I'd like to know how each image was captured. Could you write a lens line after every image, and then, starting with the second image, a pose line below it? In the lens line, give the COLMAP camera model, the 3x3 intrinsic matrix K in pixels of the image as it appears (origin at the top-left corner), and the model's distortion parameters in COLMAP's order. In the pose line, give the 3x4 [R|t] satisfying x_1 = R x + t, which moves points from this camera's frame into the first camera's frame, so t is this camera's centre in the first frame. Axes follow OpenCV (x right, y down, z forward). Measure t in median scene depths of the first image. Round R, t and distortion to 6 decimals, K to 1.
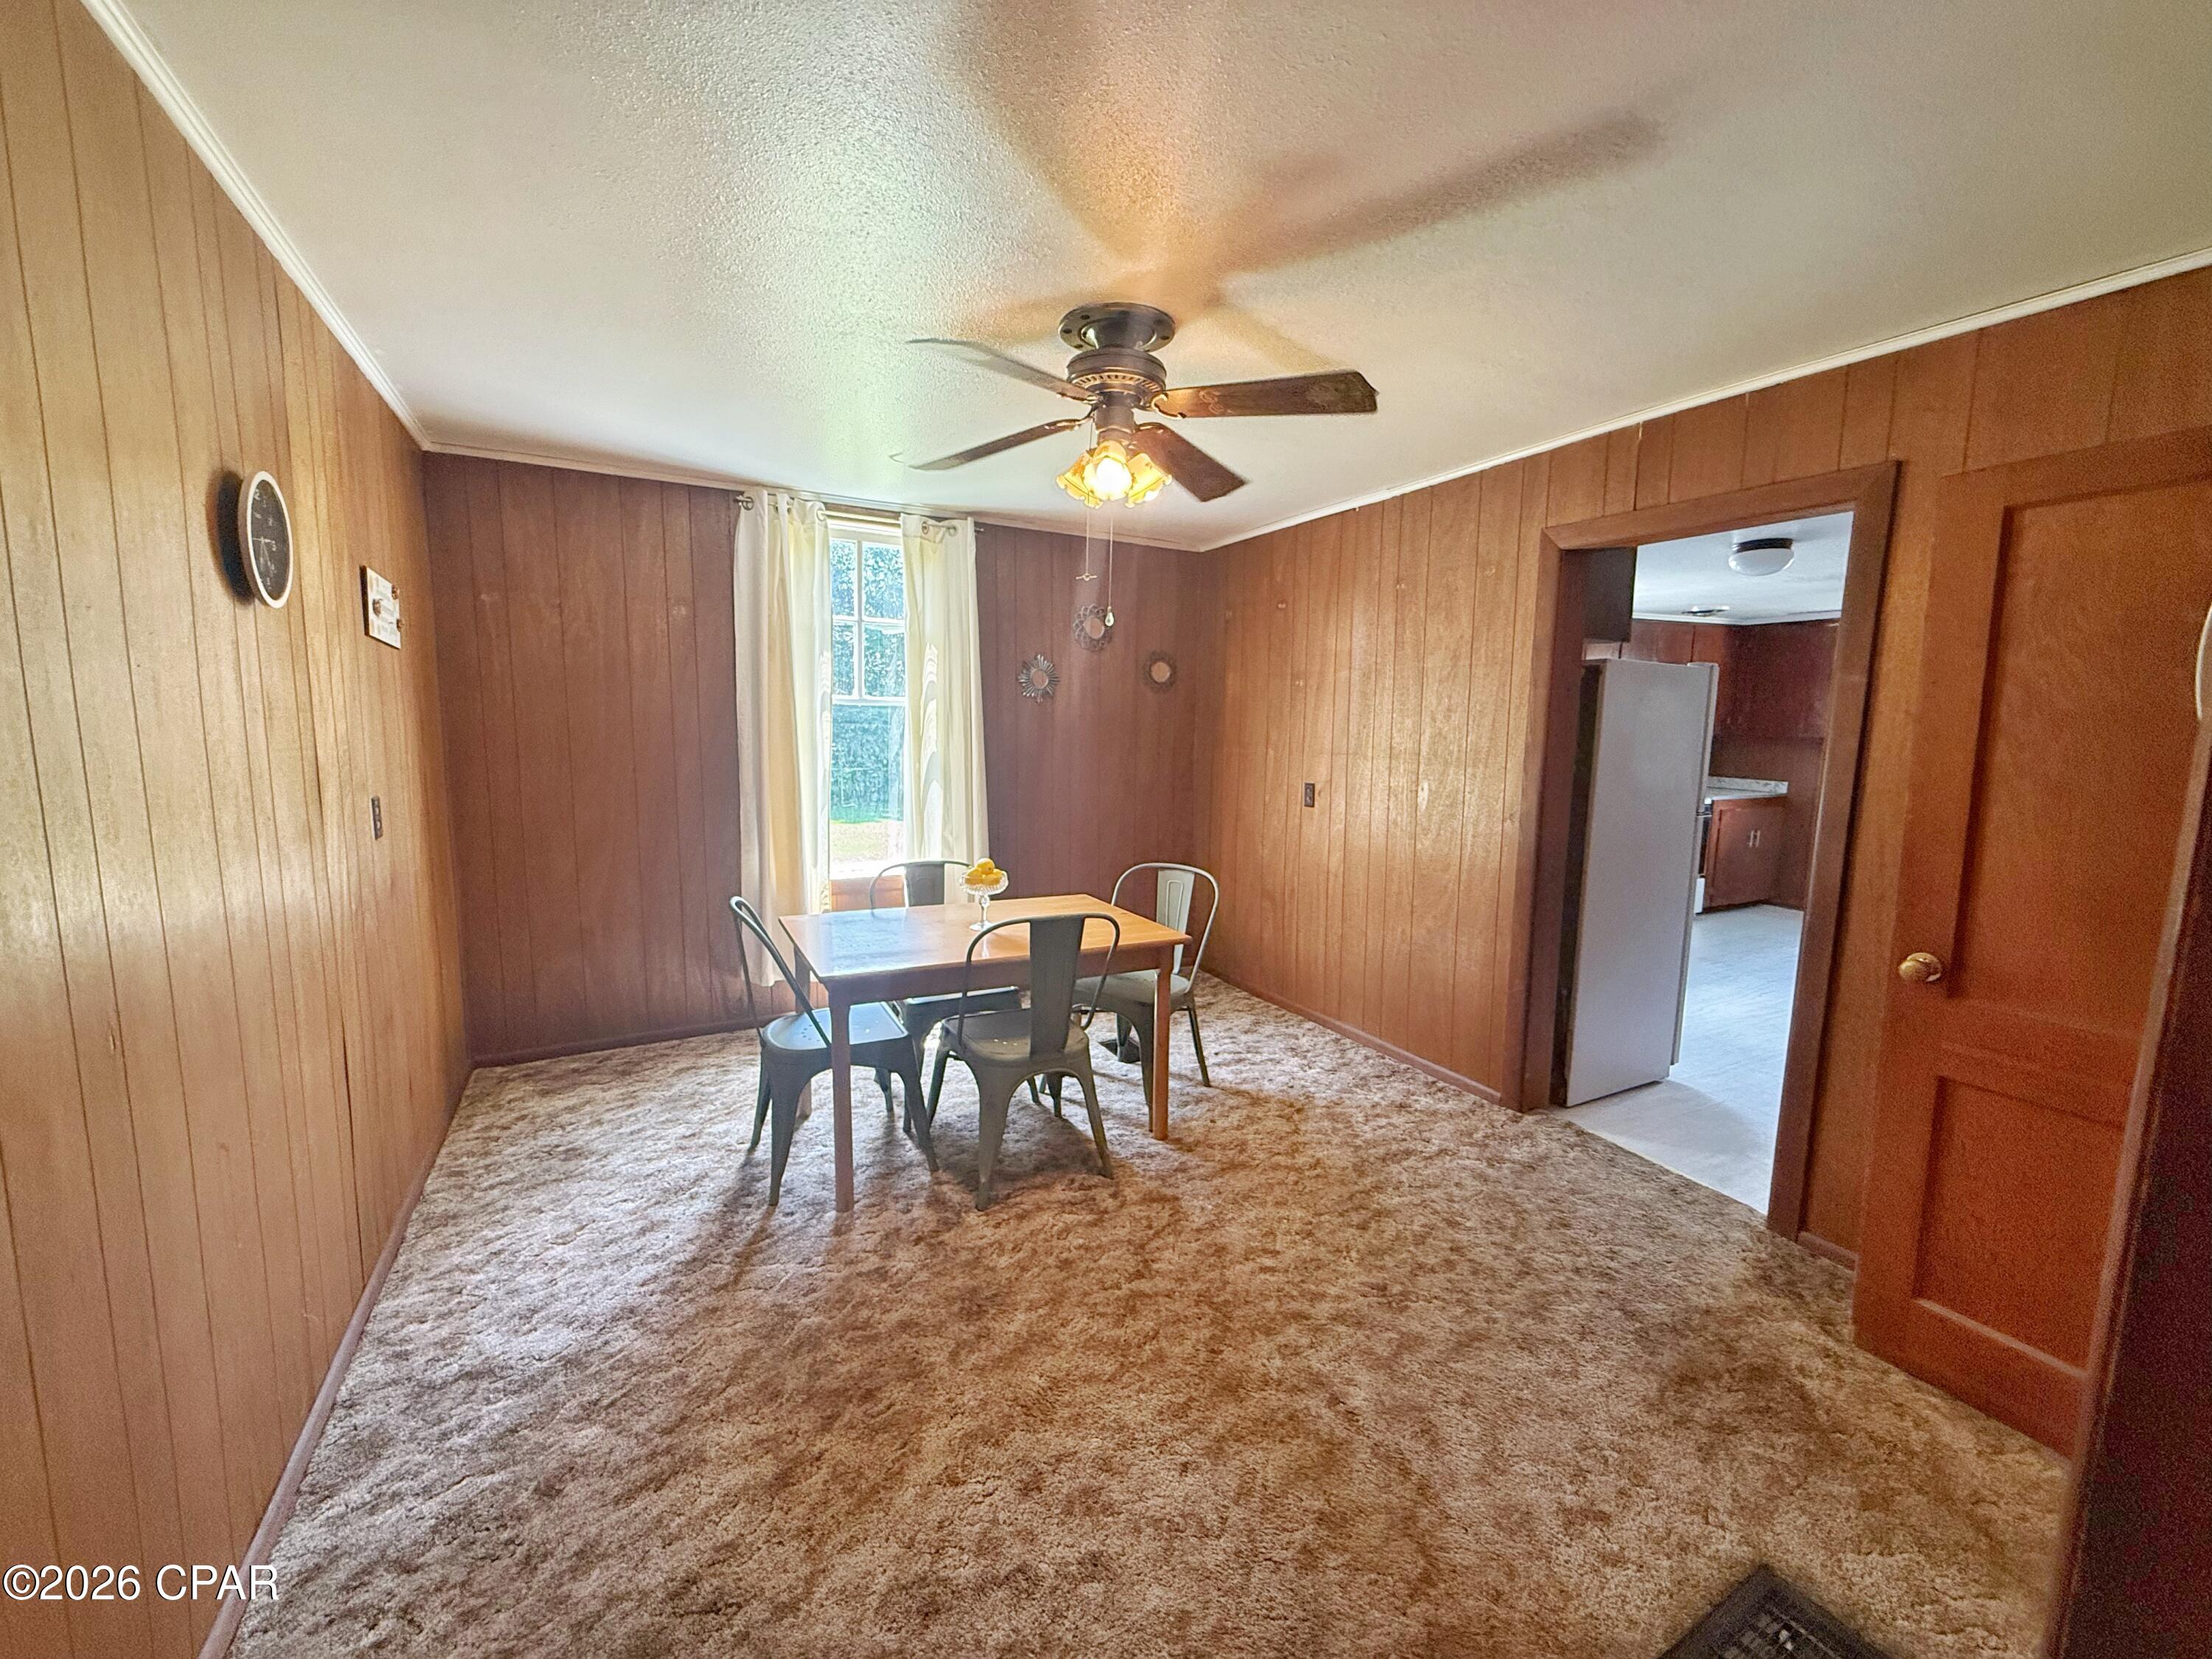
lens RADIAL K [[882.4, 0, 1098.7], [0, 882.4, 829.1], [0, 0, 1]] dist [-0.000846, -0.000243]
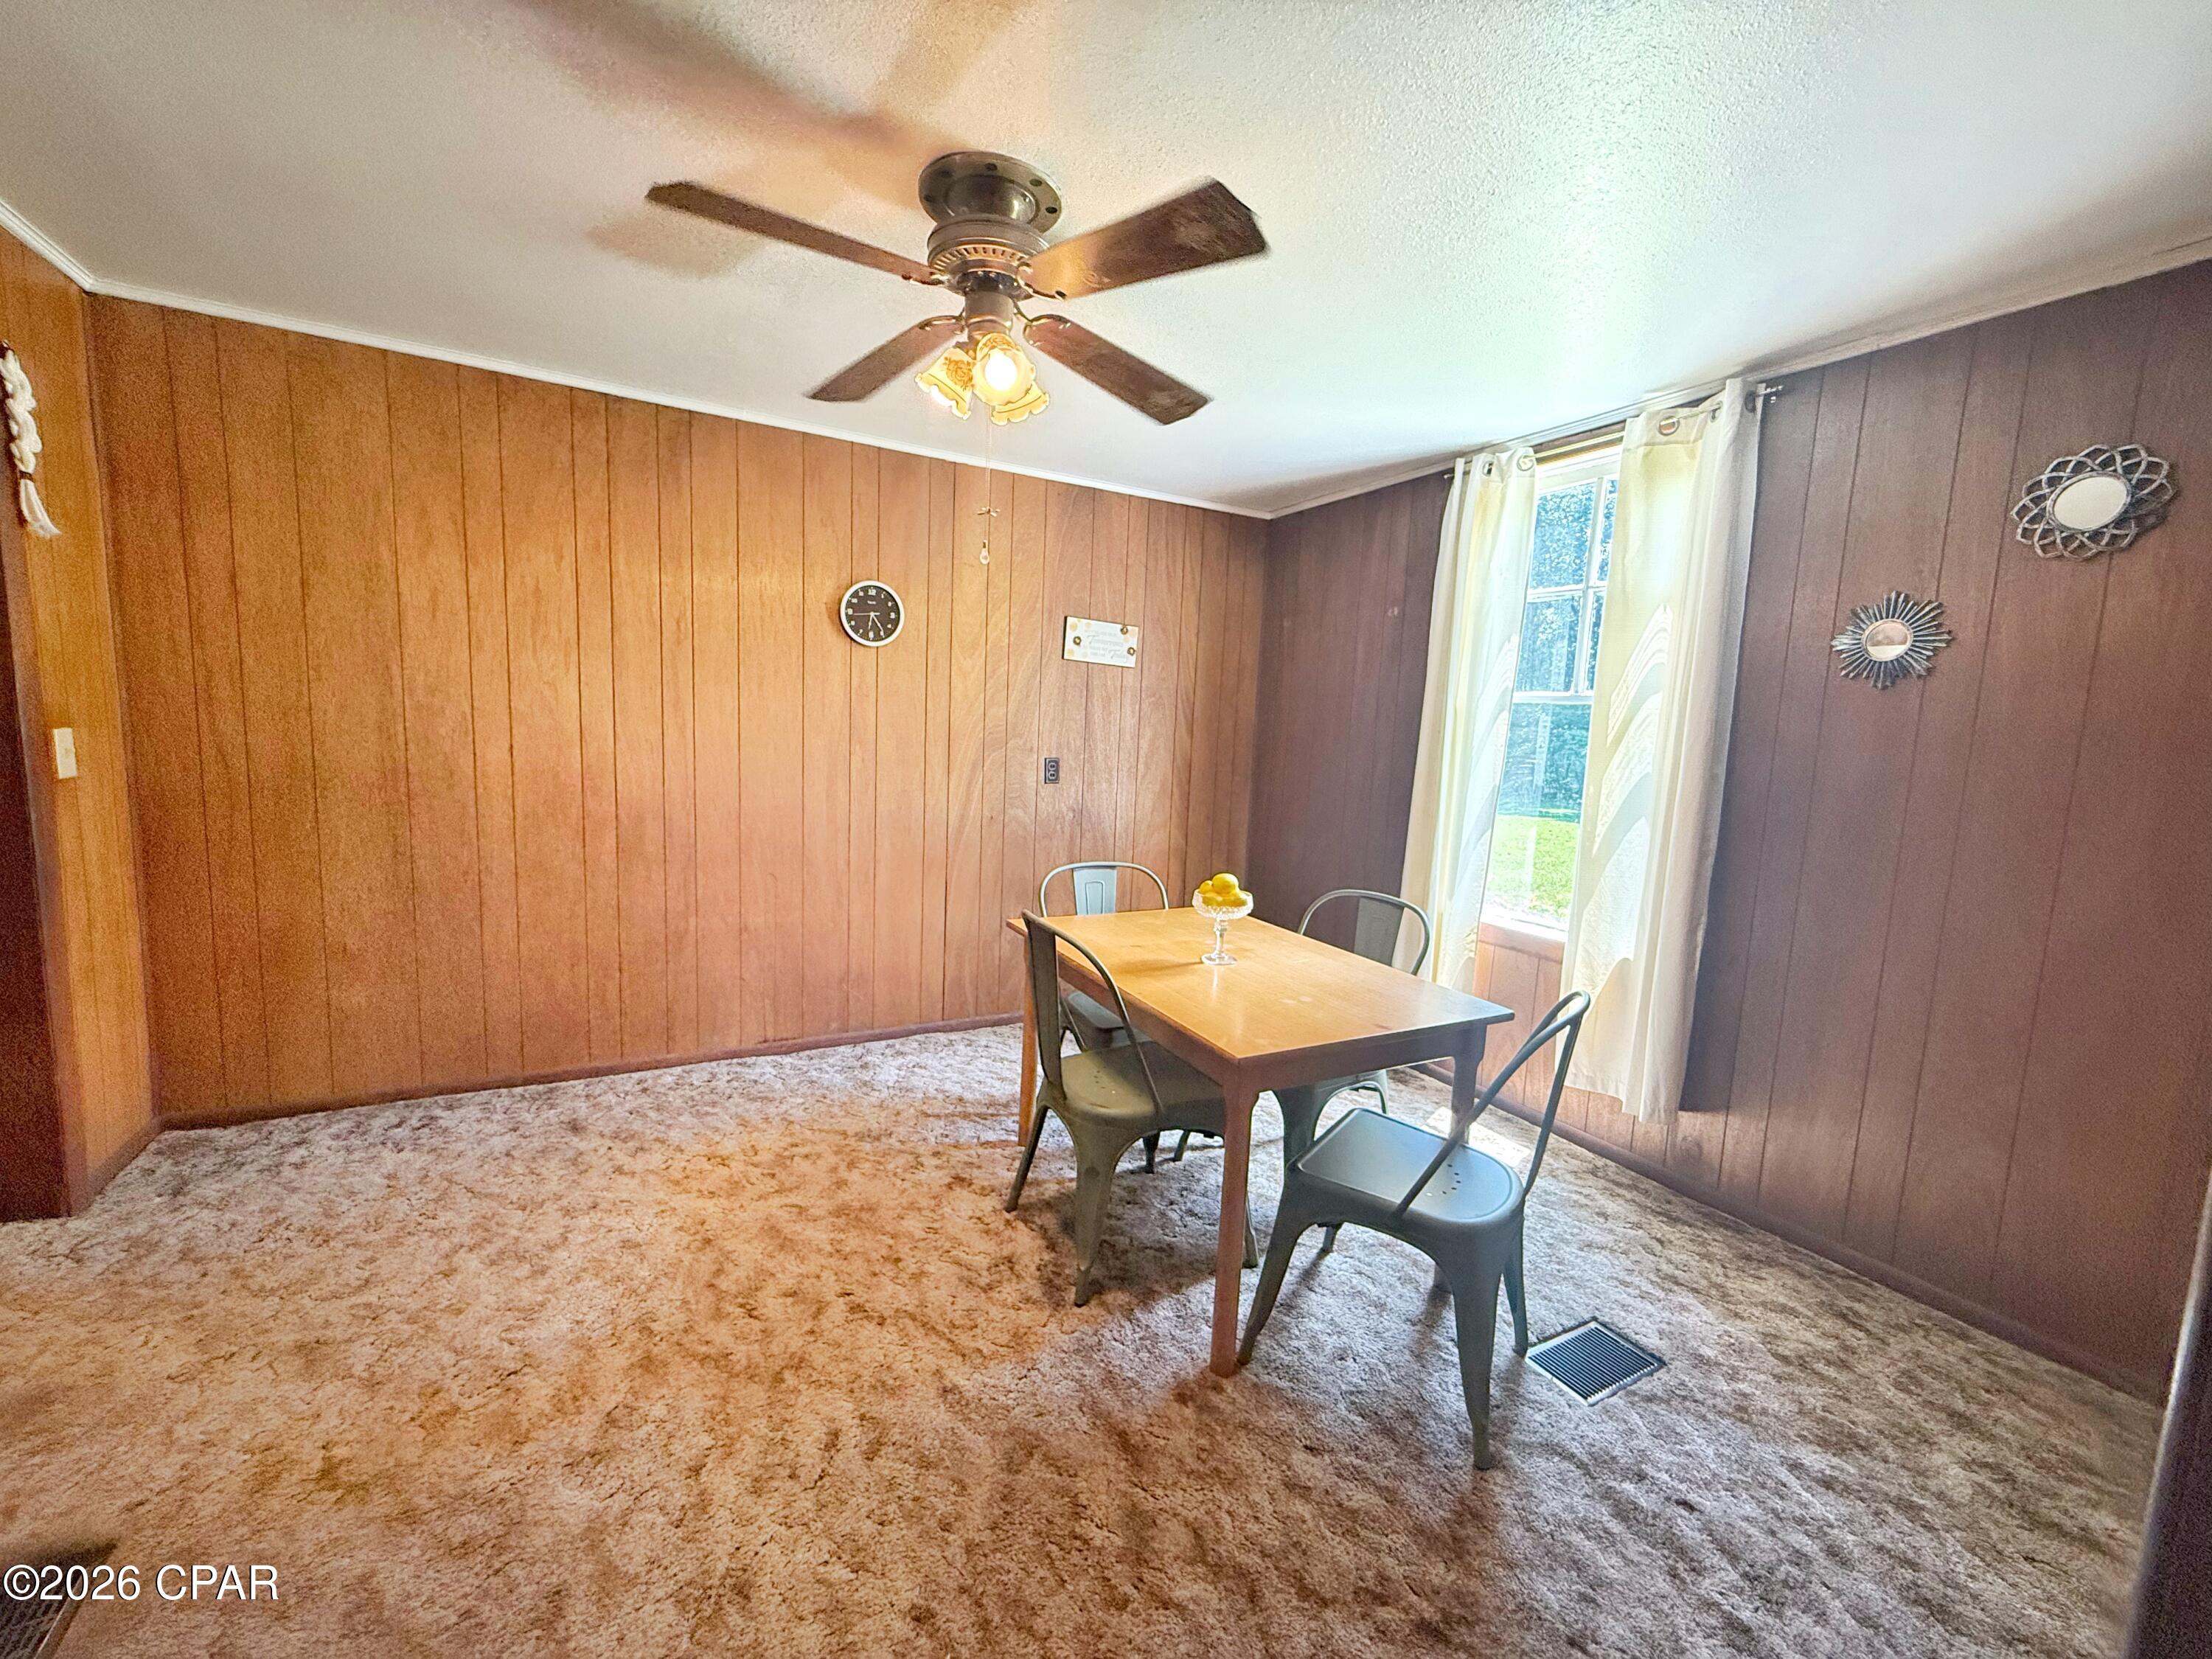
lens RADIAL K [[884.4, 0, 1104.1], [0, 884.4, 830.6], [0, 0, 1]] dist [-0.001434, -0.000045]
pose [[0.008618, 0.099913, -0.994959, 0.742547], [-0.163107, 0.981811, 0.097180, -0.072277], [0.986571, 0.161447, 0.024757, 0.977280]]
